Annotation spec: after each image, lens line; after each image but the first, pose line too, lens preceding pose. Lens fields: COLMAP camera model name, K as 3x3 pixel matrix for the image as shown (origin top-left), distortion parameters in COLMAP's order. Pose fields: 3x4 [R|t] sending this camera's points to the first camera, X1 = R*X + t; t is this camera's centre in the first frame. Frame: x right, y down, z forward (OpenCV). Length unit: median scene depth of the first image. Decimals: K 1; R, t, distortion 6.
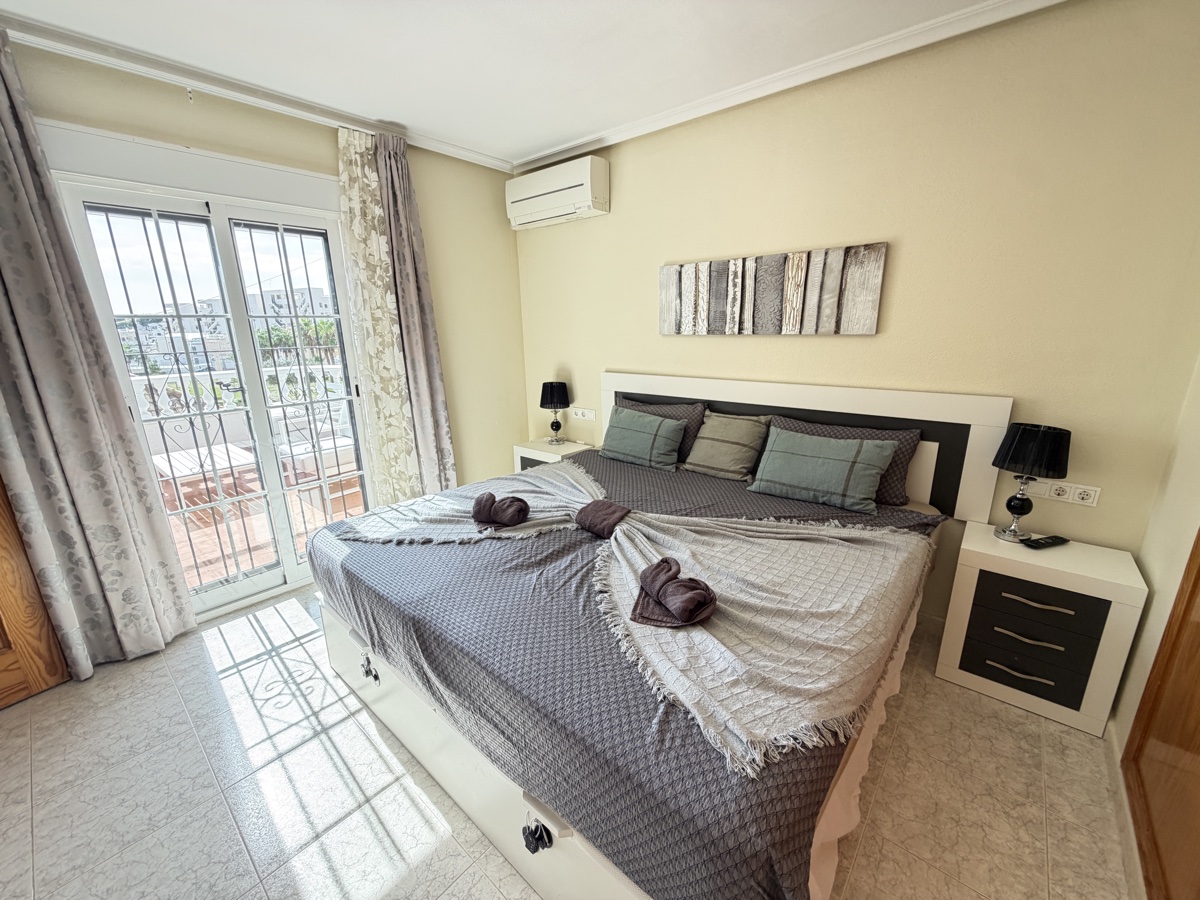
lens RADIAL K [[479.5, 0, 597.5], [0, 479.5, 453.1], [0, 0, 1]] dist [-0.003111, 0.000286]
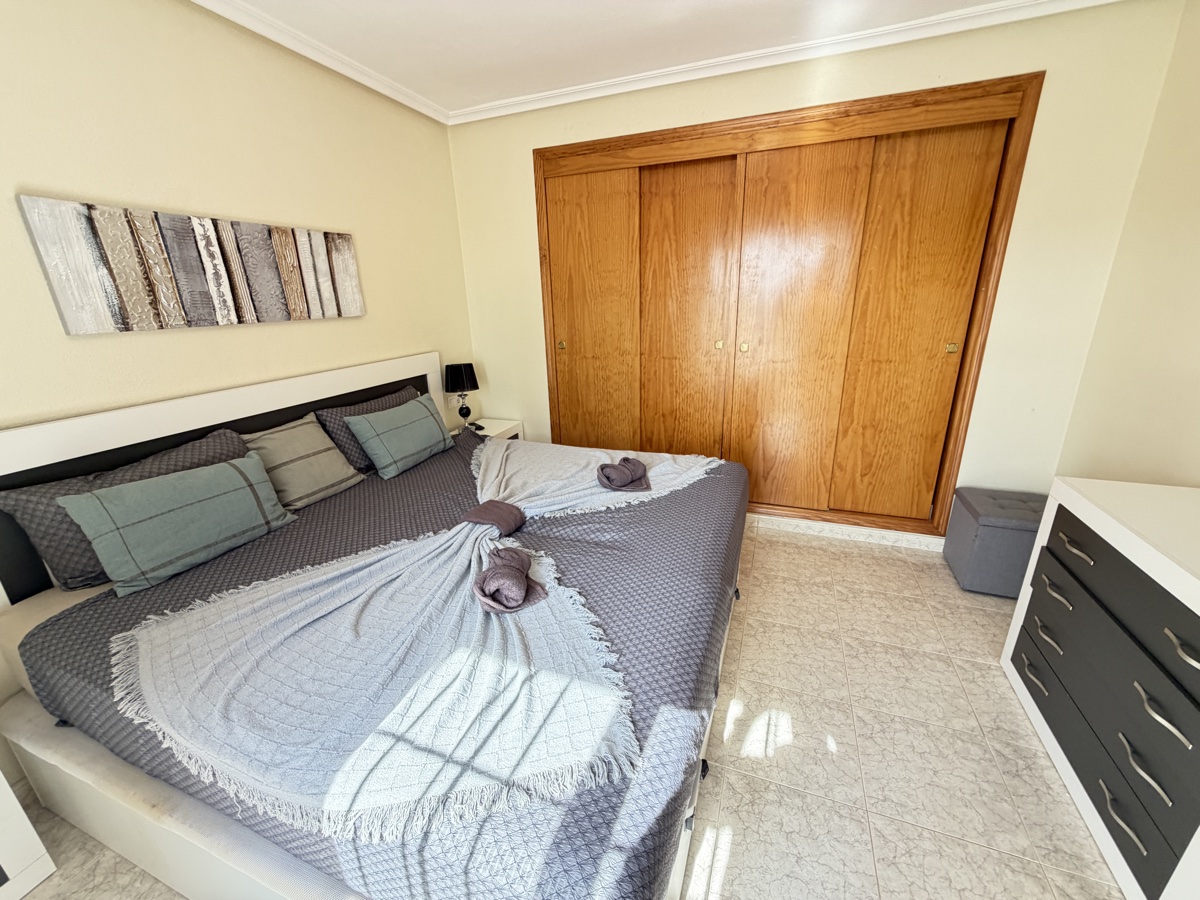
lens RADIAL K [[479.5, 0, 599.1], [0, 479.5, 452.4], [0, 0, 1]] dist [-0.003111, 0.000286]
pose [[-0.343263, -0.268642, 0.900001, -0.637551], [0.276010, 0.887063, 0.370051, -0.196087], [-0.897769, 0.375434, -0.230348, 0.762049]]
